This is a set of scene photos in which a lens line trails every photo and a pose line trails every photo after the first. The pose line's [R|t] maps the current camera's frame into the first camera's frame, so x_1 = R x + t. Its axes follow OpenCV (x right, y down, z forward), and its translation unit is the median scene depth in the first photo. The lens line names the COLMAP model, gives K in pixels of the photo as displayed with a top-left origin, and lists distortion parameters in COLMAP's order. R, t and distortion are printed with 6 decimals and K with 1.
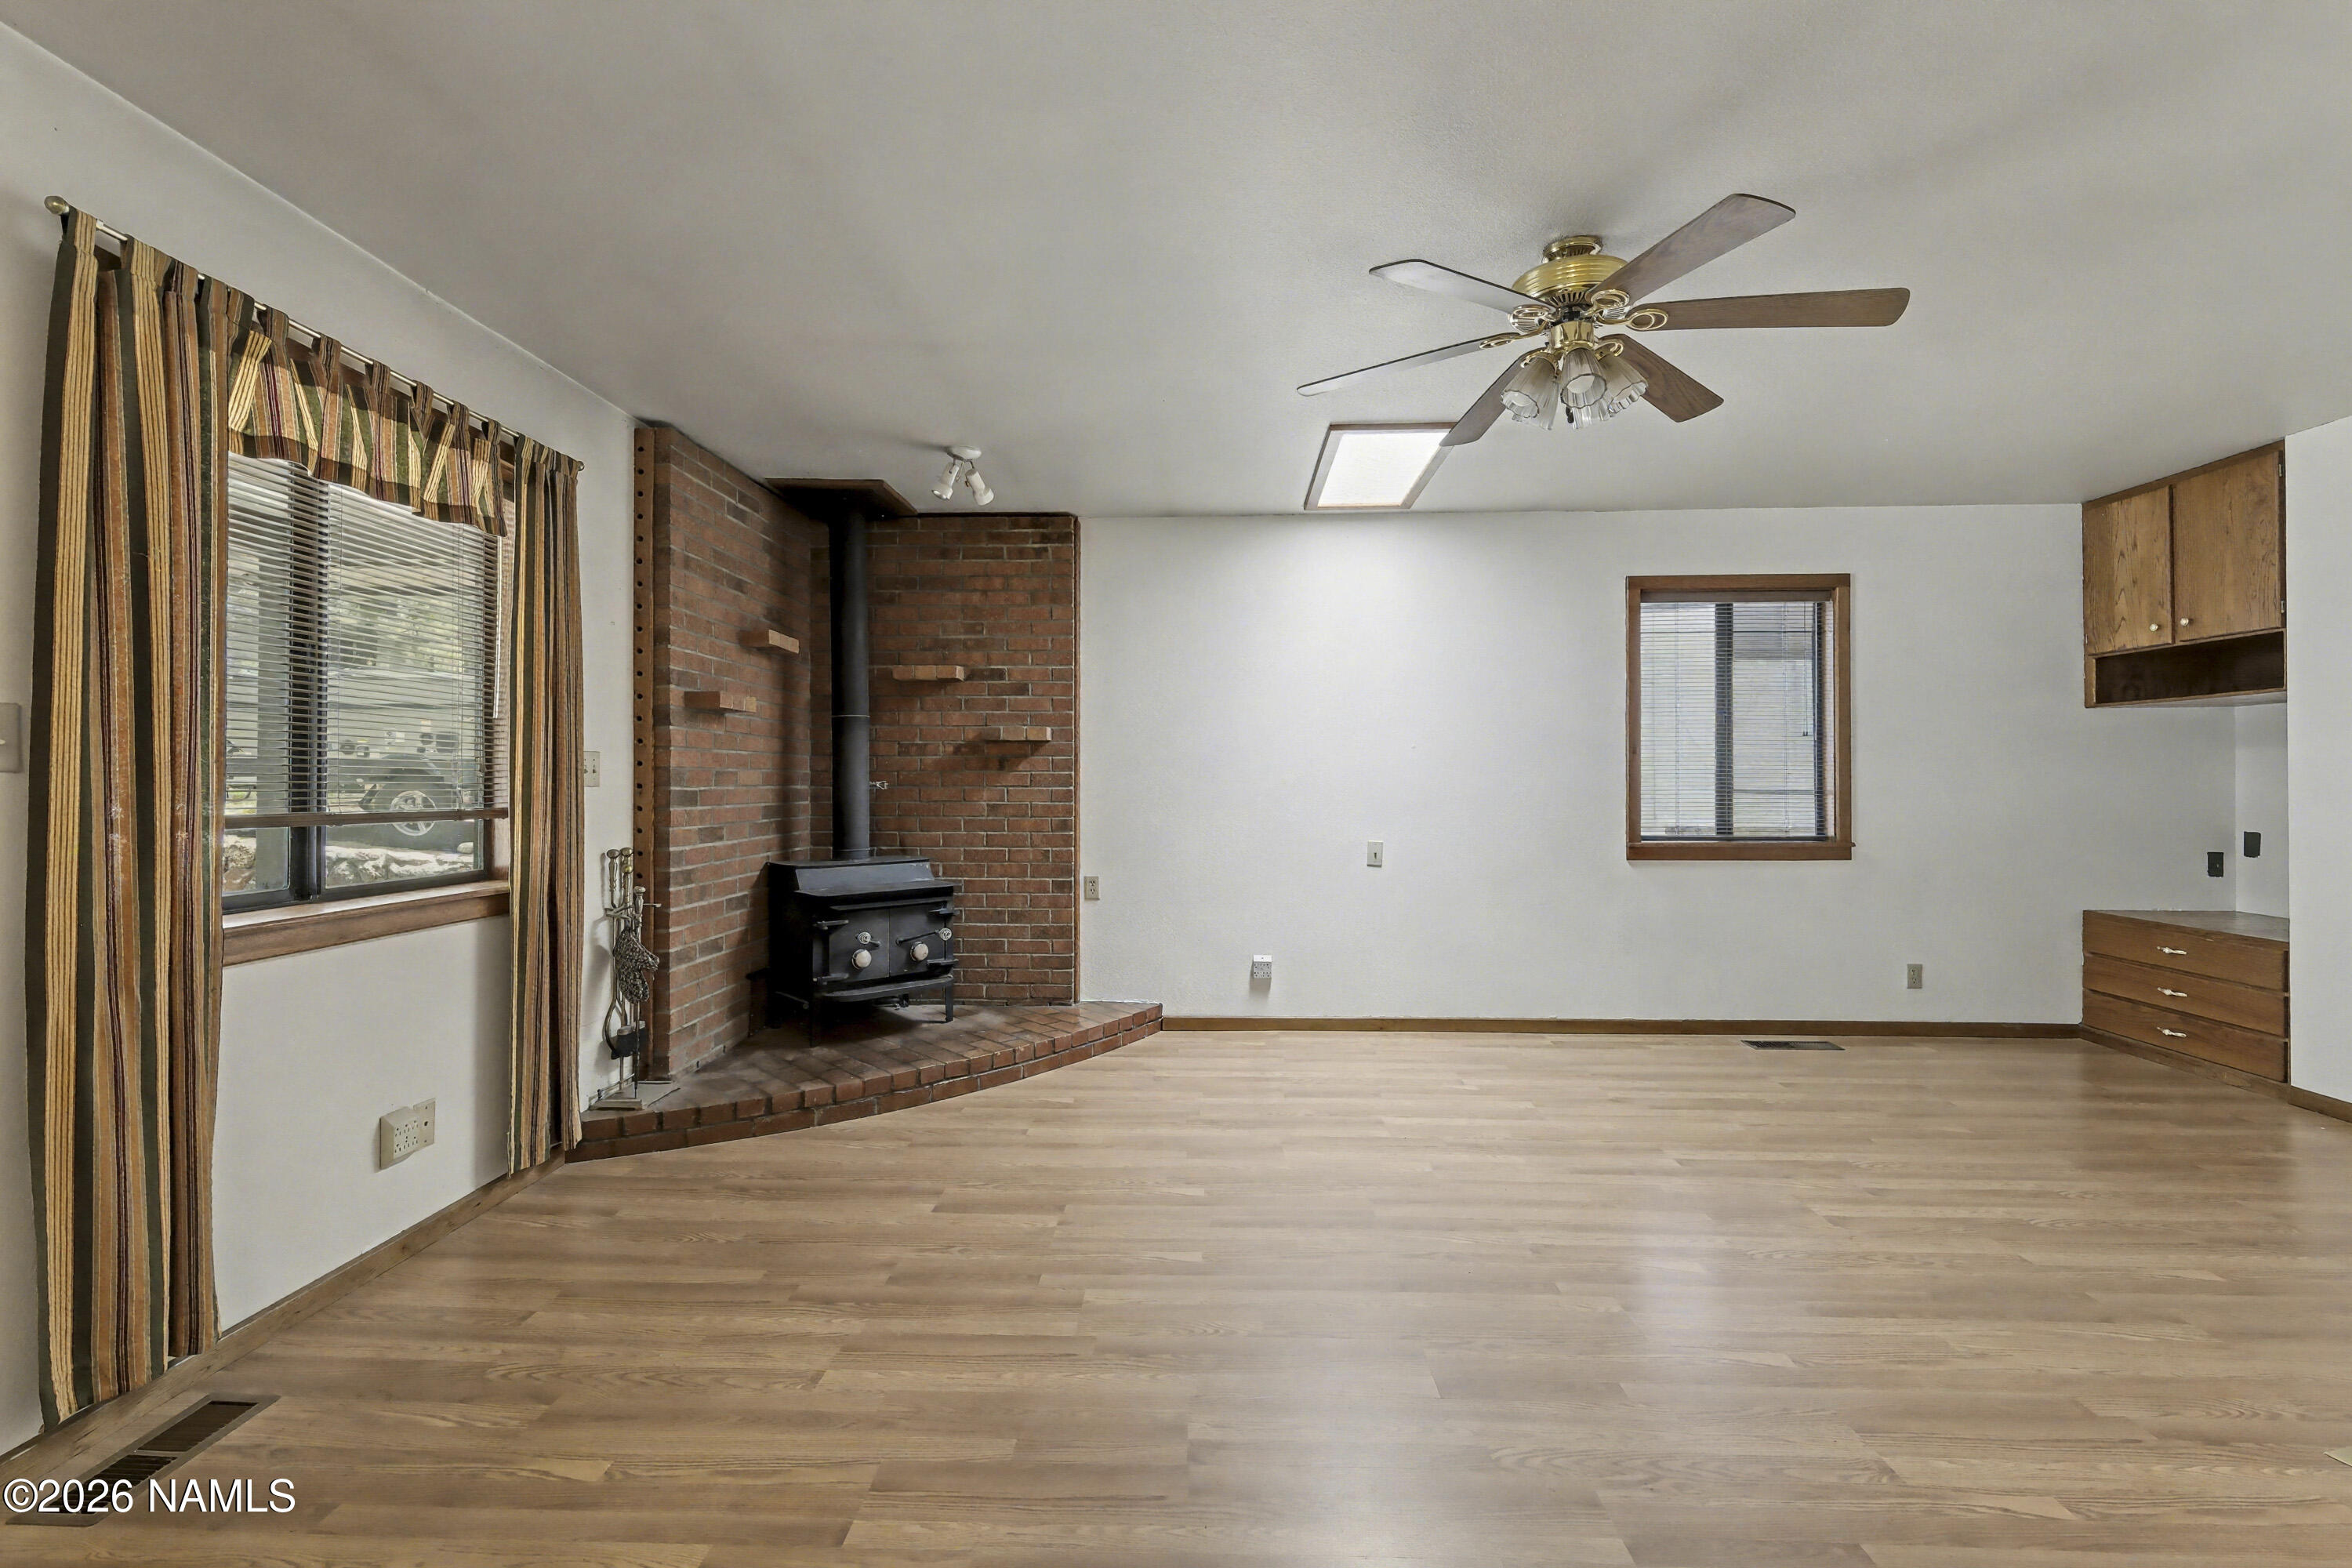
lens RADIAL K [[1026.1, 0, 1167.7], [0, 1026.1, 776.8], [0, 0, 1]] dist [0.002544, 0.000007]
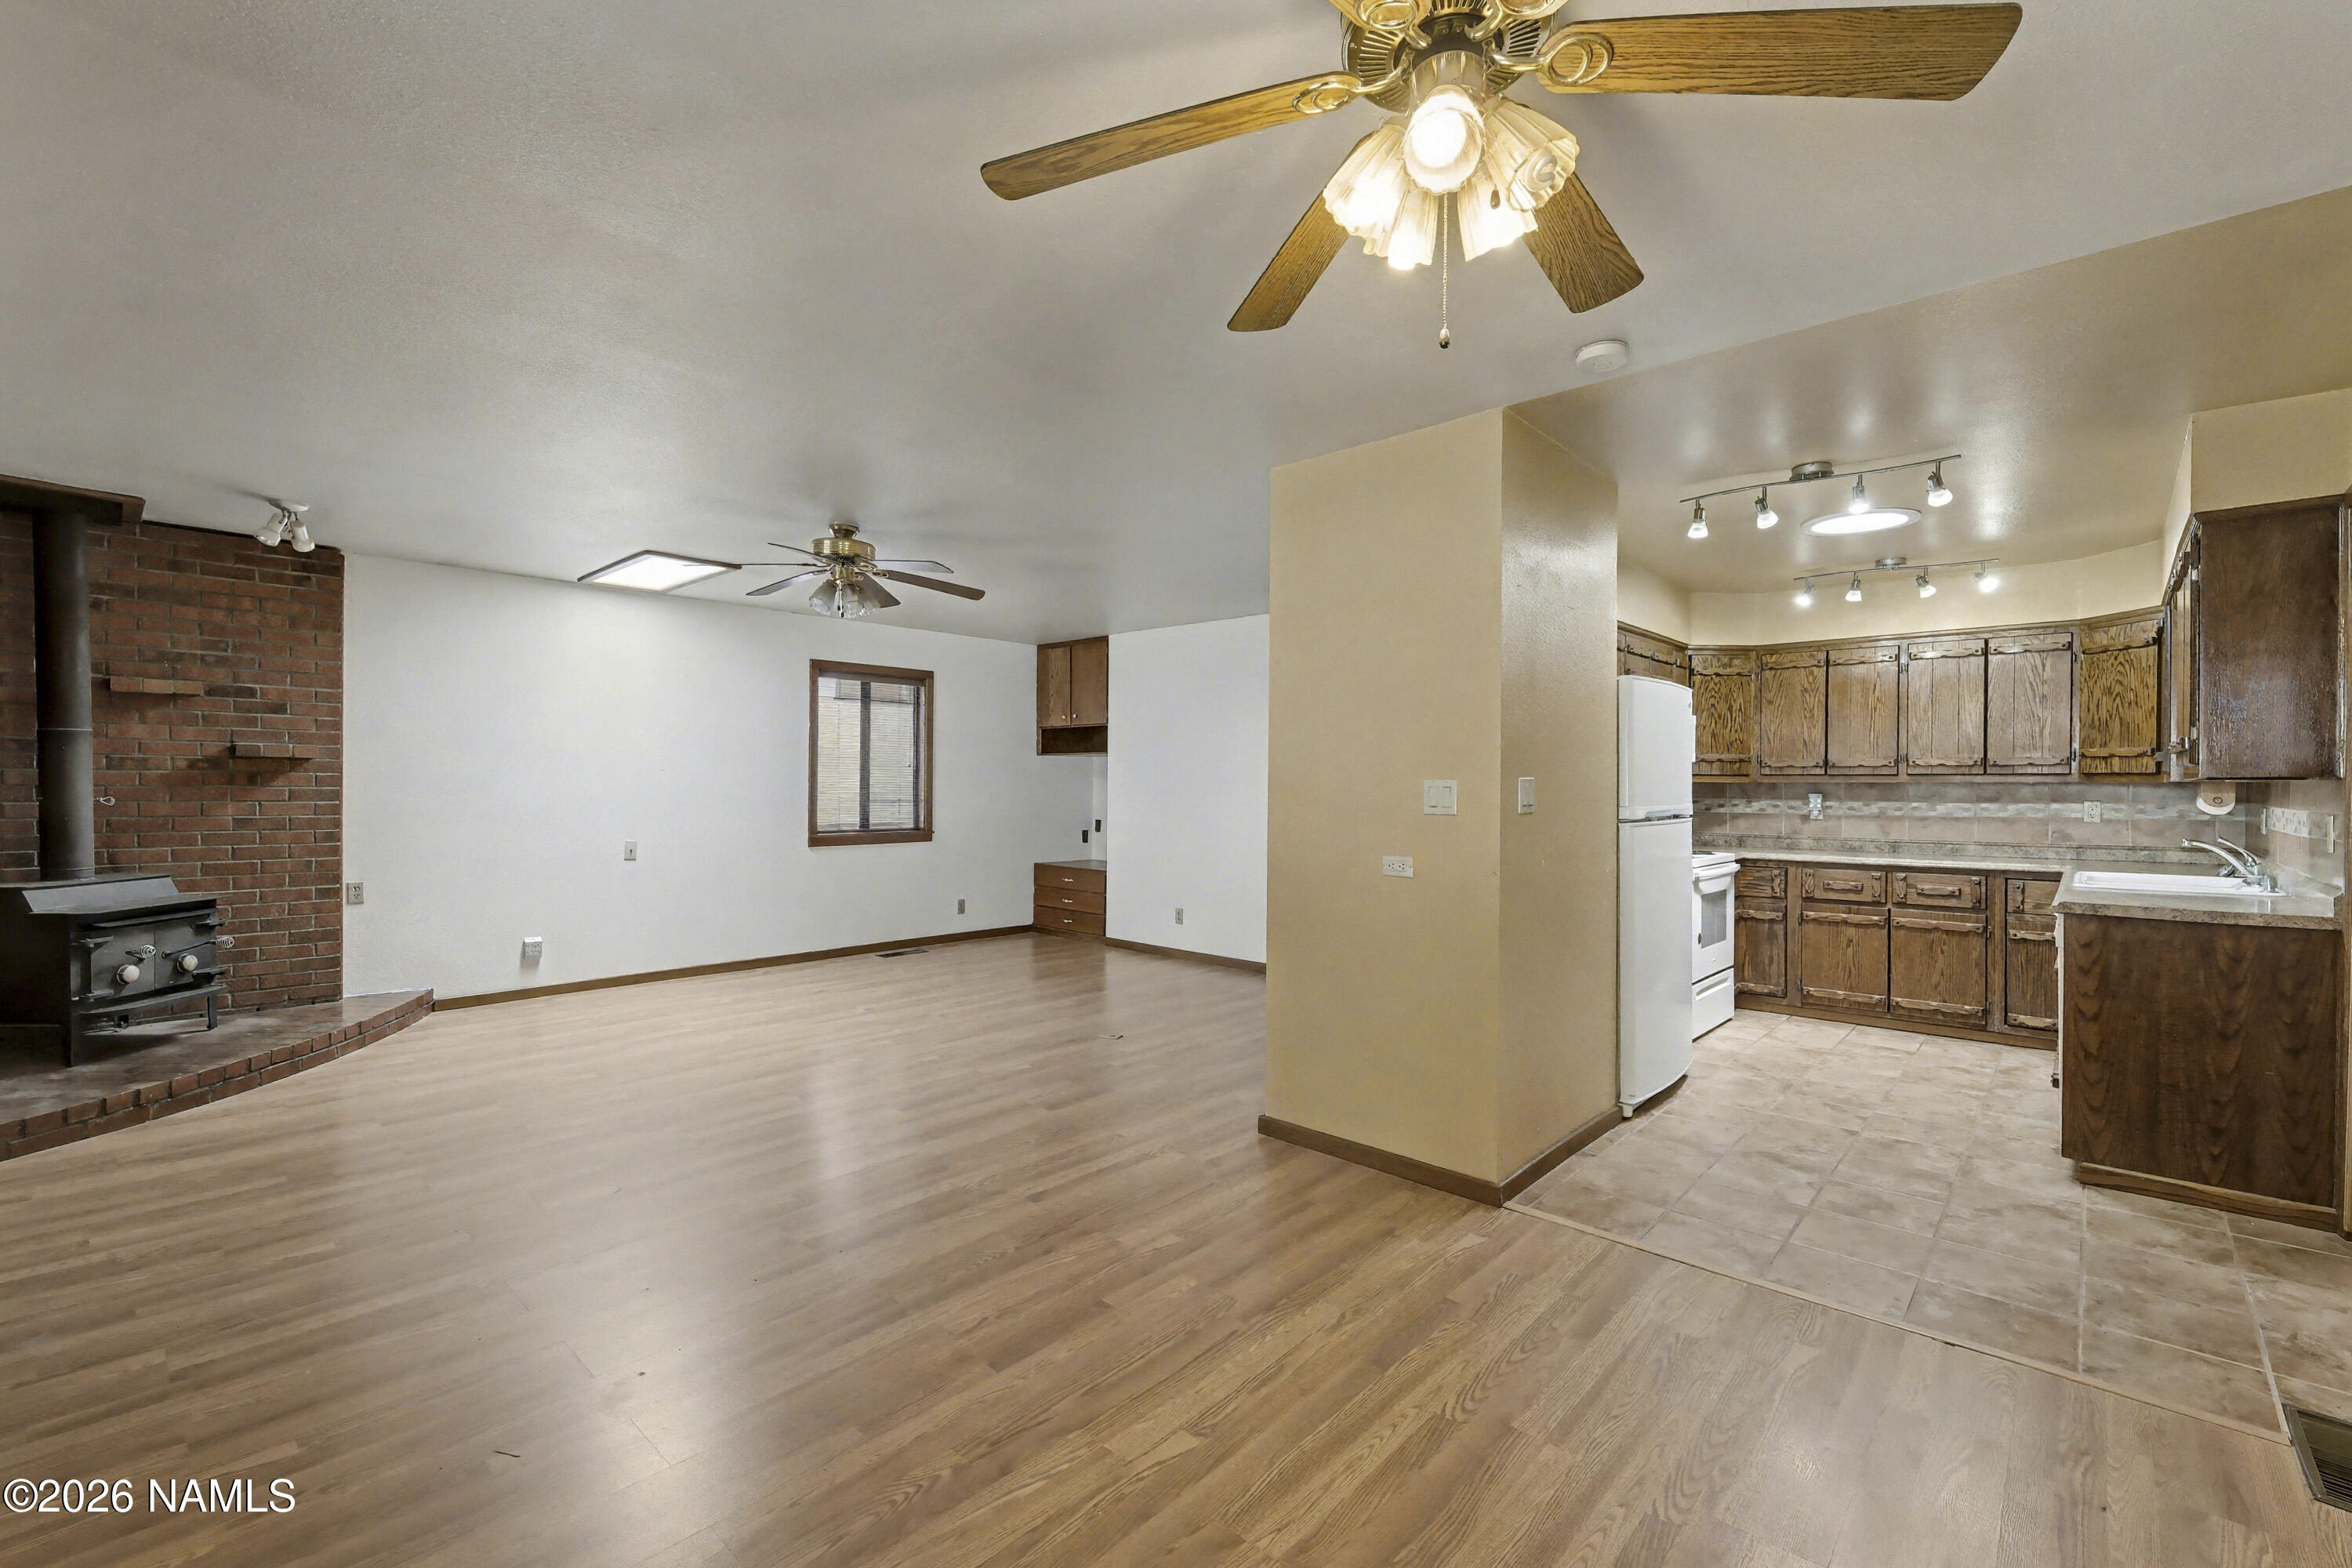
lens RADIAL K [[1002.3, 0, 1171.8], [0, 1002.3, 793.0], [0, 0, 1]] dist [-0.001147, -0.000426]
pose [[0.647594, -0.000867, 0.761985, -0.343291], [-0.010286, 0.999898, 0.009880, -0.018766], [-0.761916, -0.014236, 0.647520, -0.374928]]
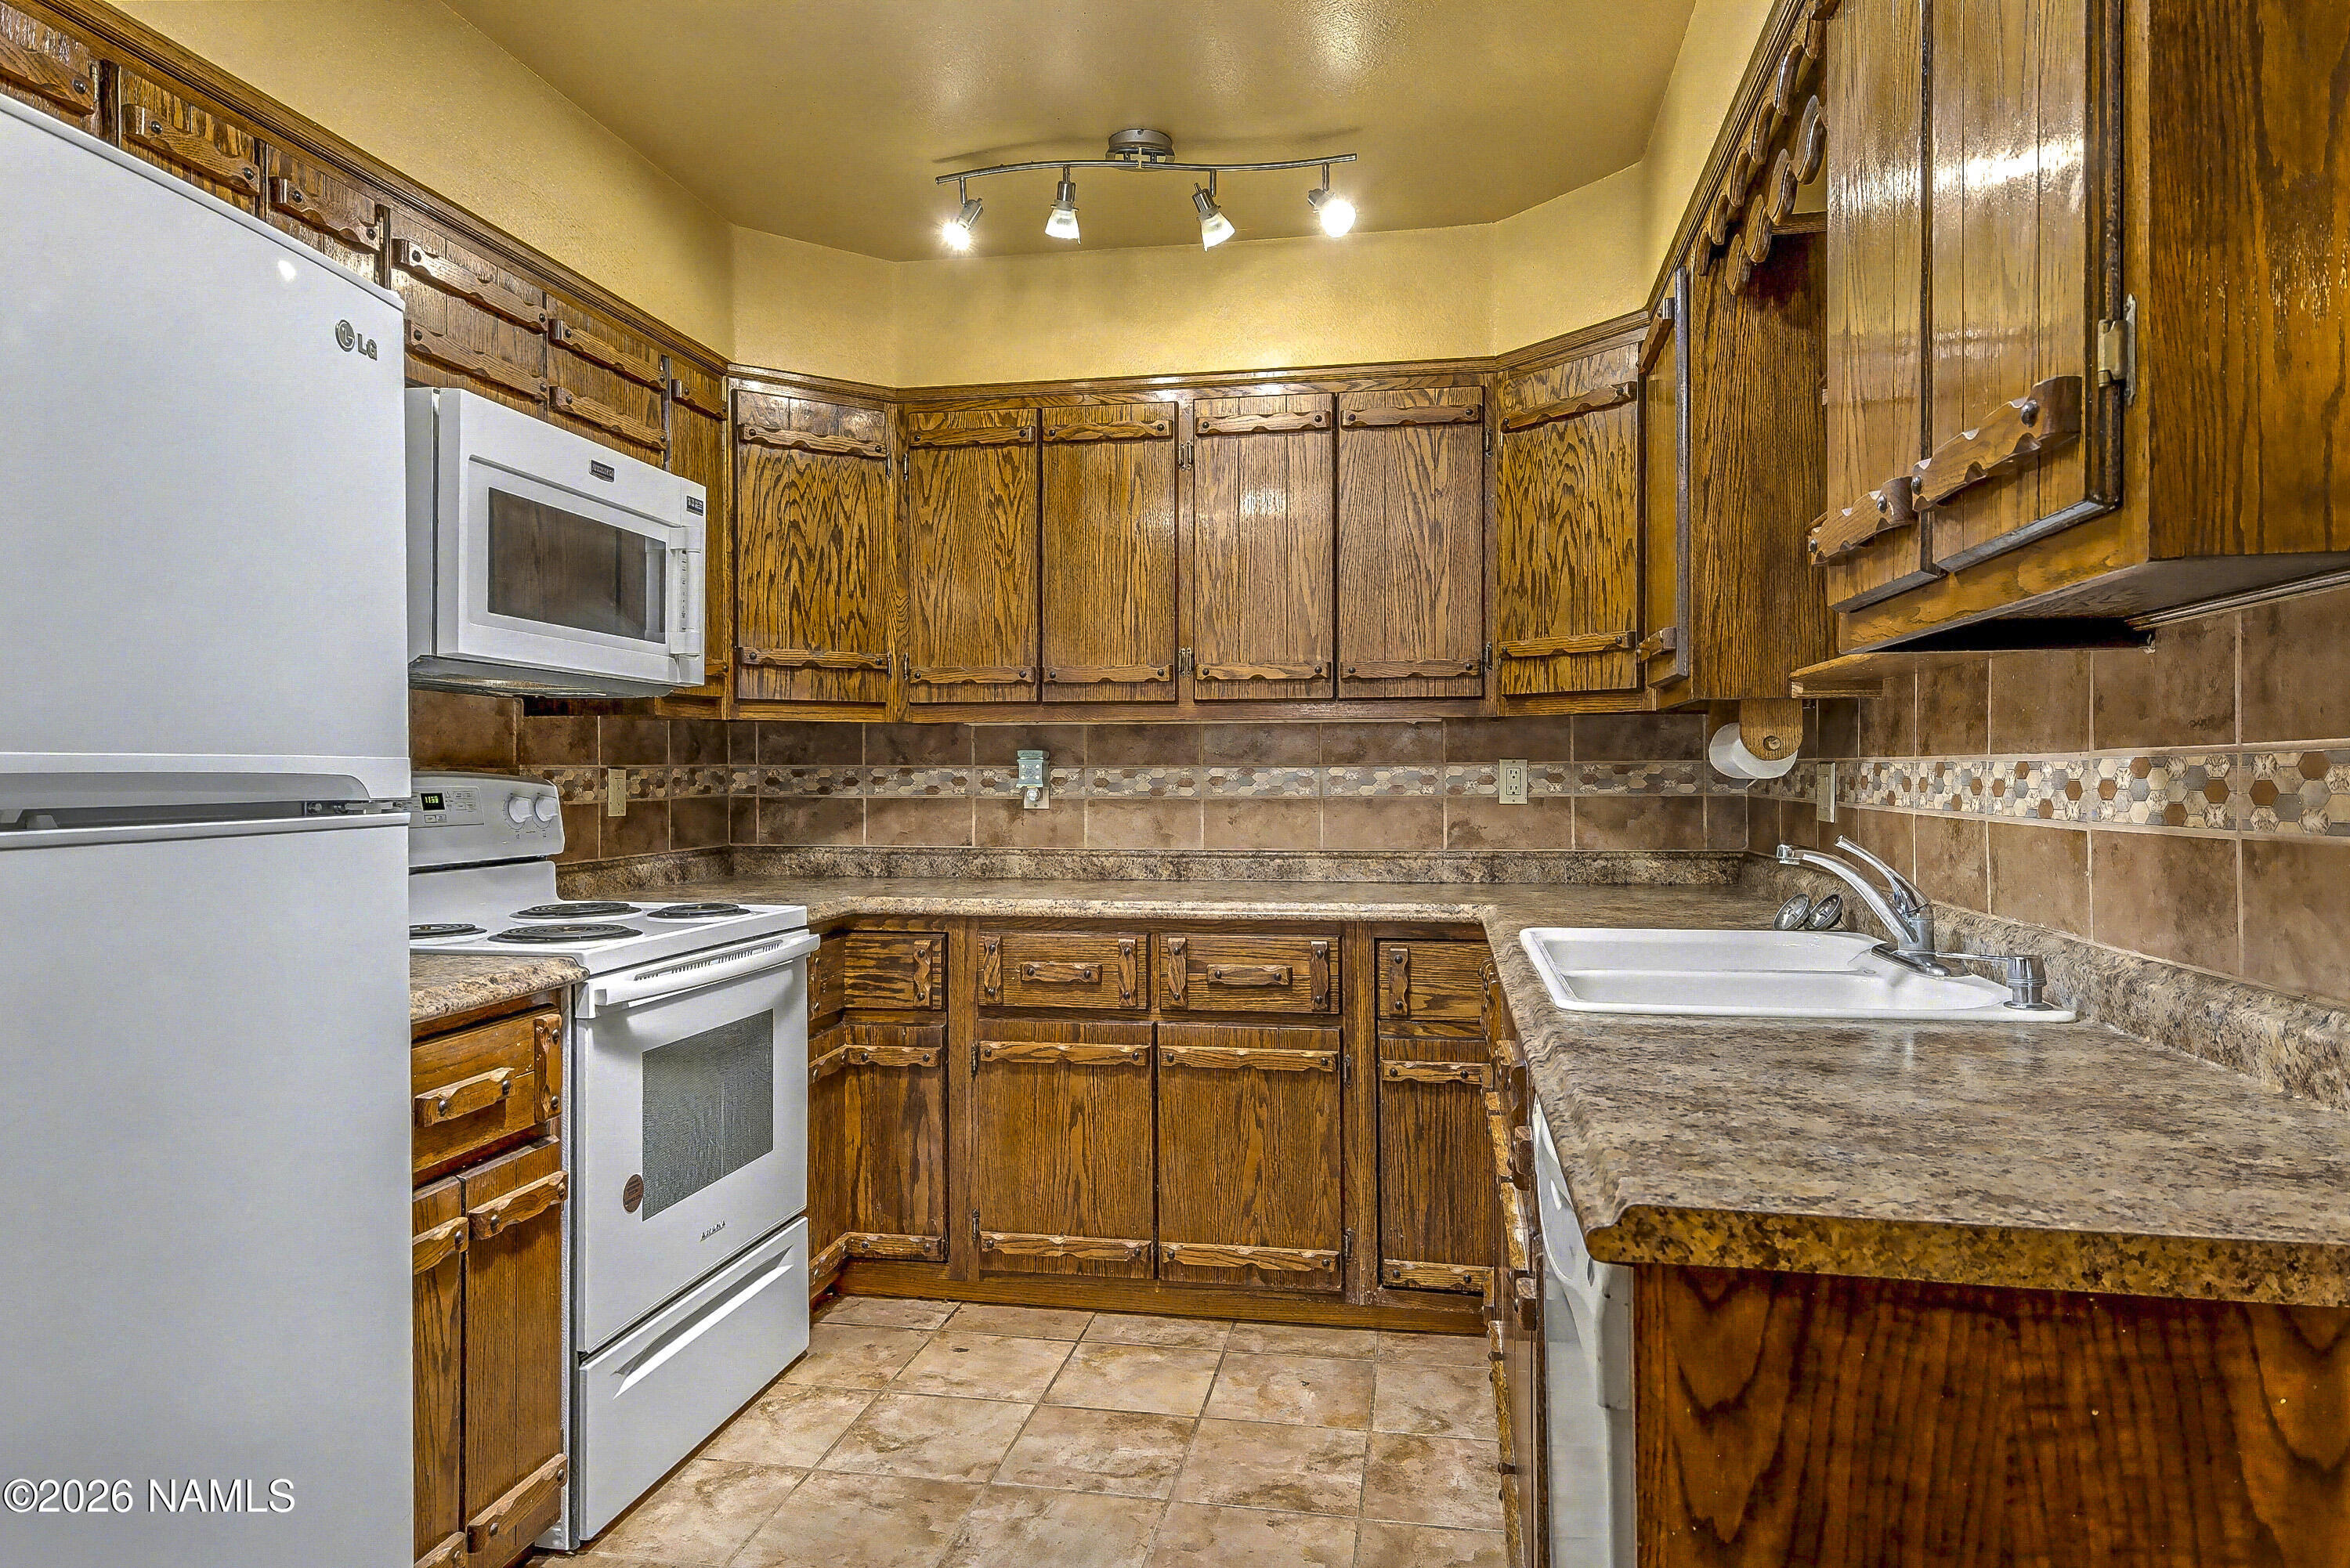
lens RADIAL K [[1427.4, 0, 1168.5], [0, 1427.4, 768.6], [0, 0, 1]] dist [0.022042, -0.011912]
pose [[0.144824, 0.004511, 0.989447, 0.402617], [-0.003646, 0.999985, -0.004026, -0.000370], [-0.989451, -0.003025, 0.144838, -0.362934]]
